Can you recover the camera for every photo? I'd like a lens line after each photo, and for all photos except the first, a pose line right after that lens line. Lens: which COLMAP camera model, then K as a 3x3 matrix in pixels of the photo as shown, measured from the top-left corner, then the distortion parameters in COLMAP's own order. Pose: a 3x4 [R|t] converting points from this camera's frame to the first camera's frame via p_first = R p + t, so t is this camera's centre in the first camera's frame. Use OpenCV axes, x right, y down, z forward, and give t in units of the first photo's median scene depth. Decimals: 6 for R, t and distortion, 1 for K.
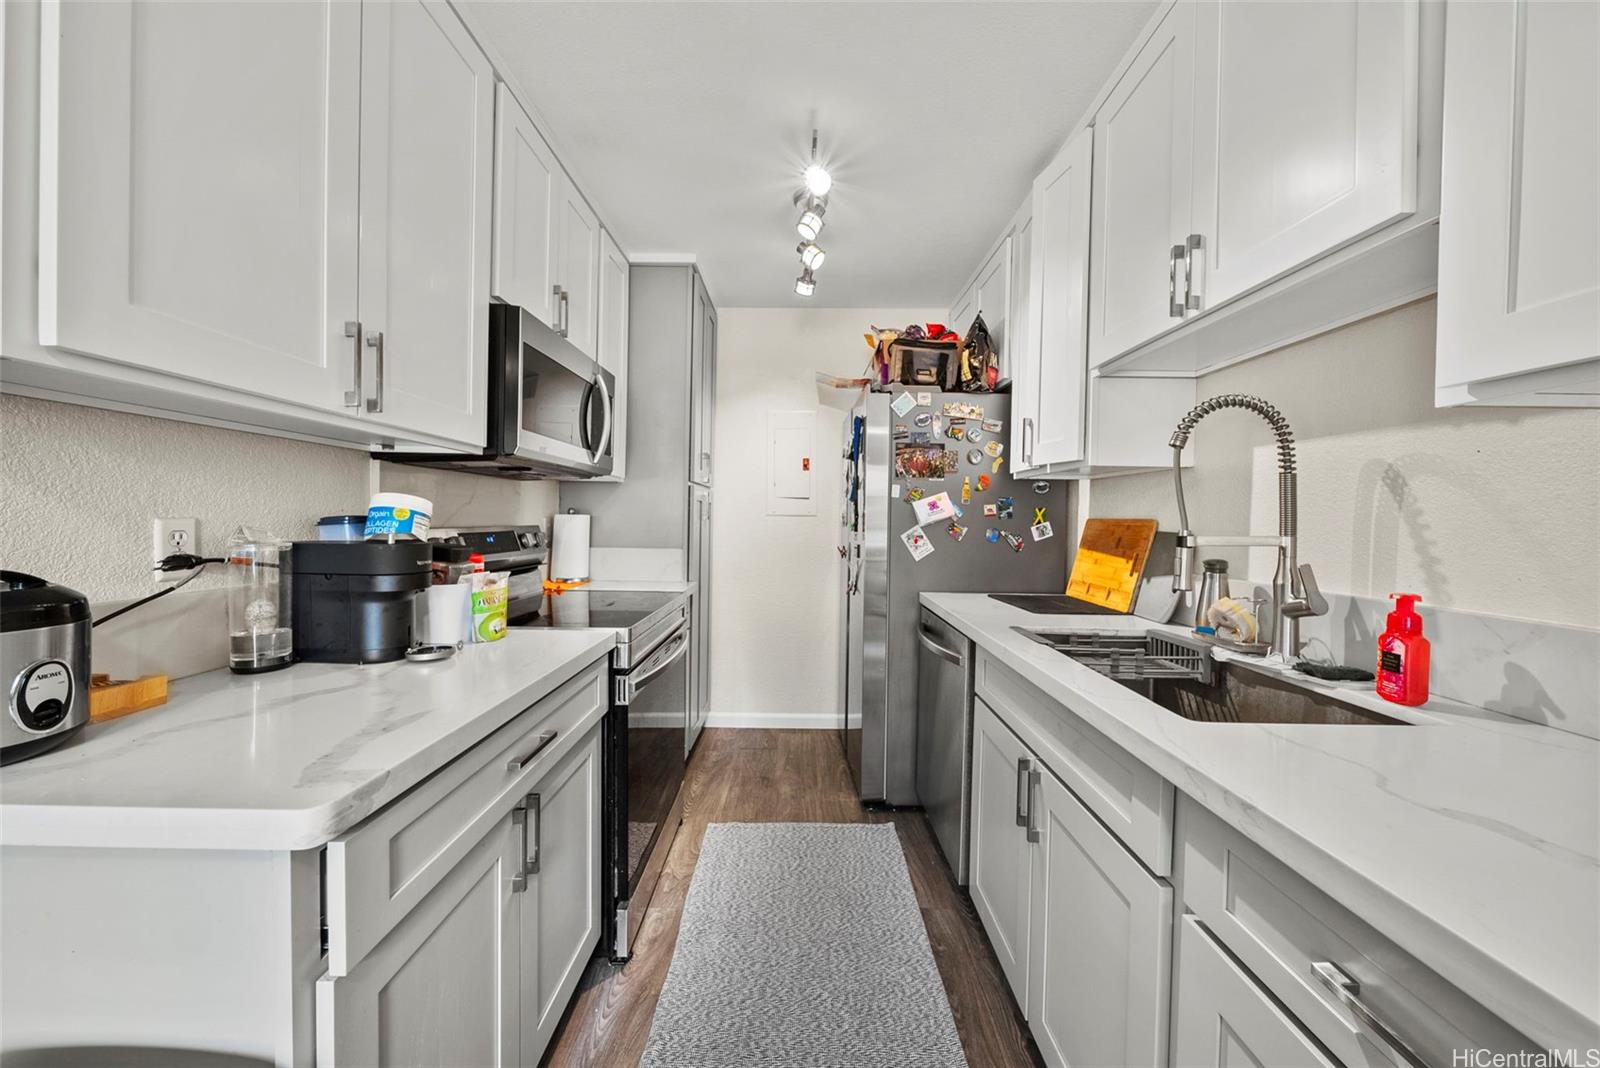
lens RADIAL K [[567.7, 0, 797.4], [0, 567.7, 527.7], [0, 0, 1]] dist [-0.000472, -0.001115]
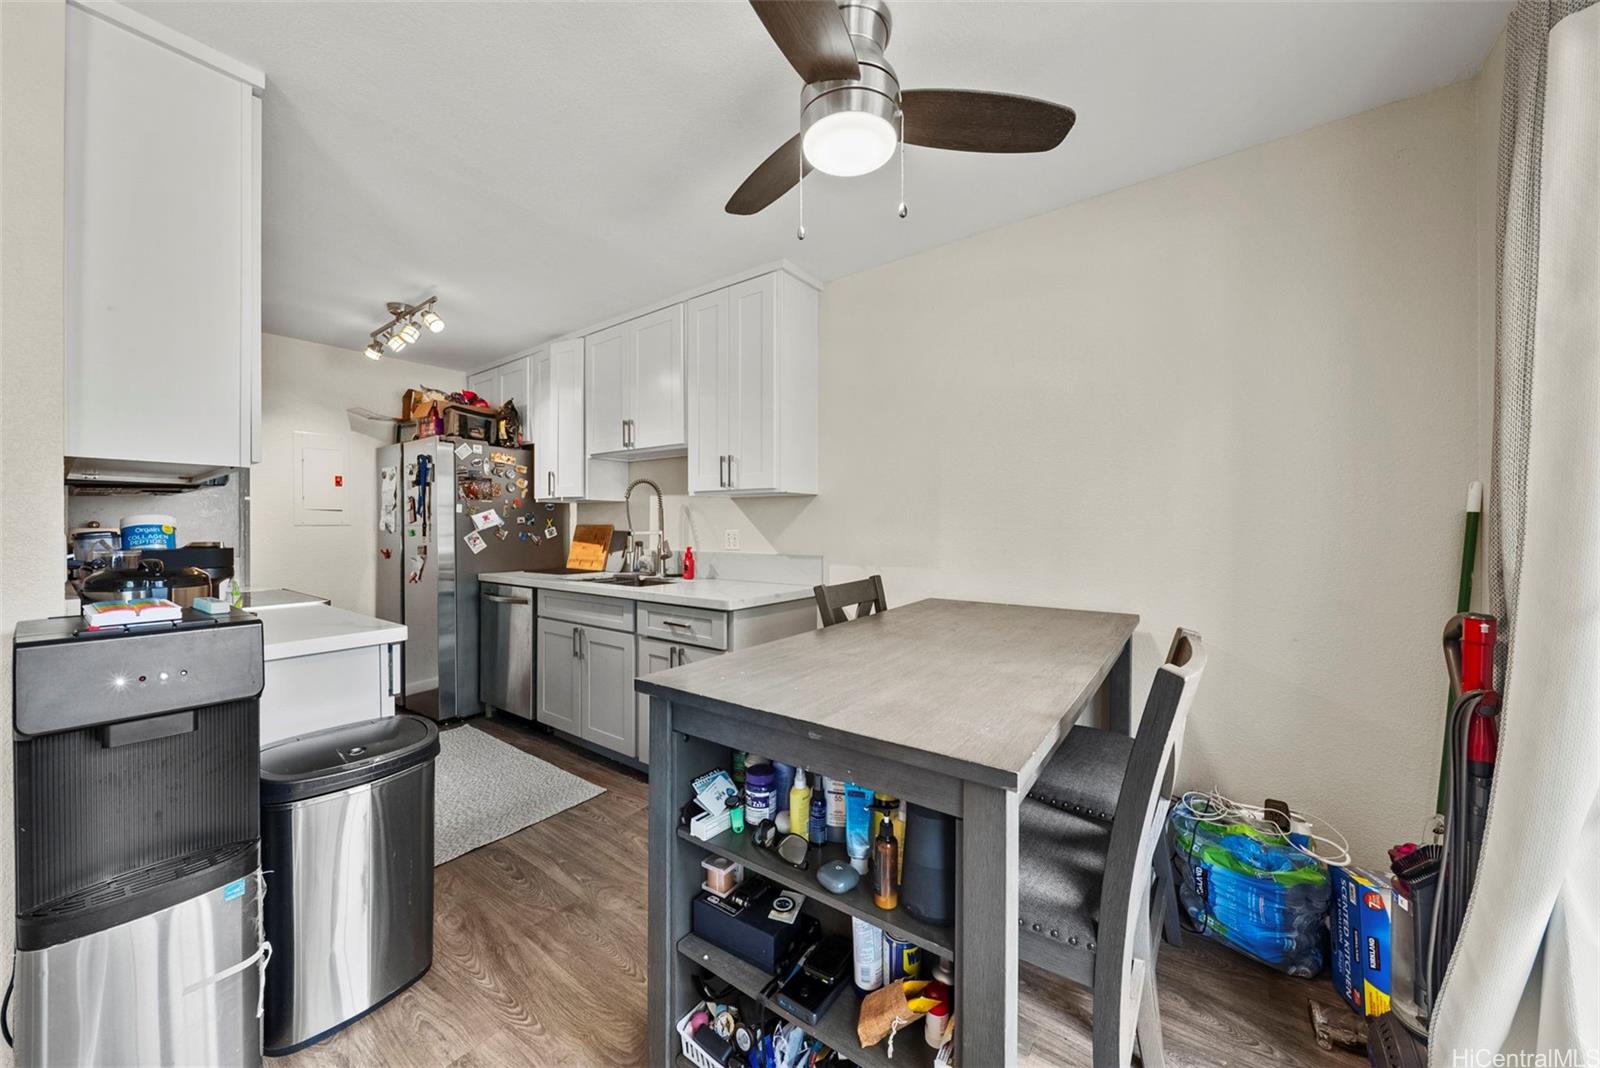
lens RADIAL K [[567.7, 0, 797.2], [0, 567.7, 527.4], [0, 0, 1]] dist [-0.000472, -0.001115]
pose [[0.593794, -0.018518, 0.804404, -0.796965], [0.025074, 0.999675, 0.004504, 0.002929], [-0.804227, 0.017495, 0.594065, -0.970461]]
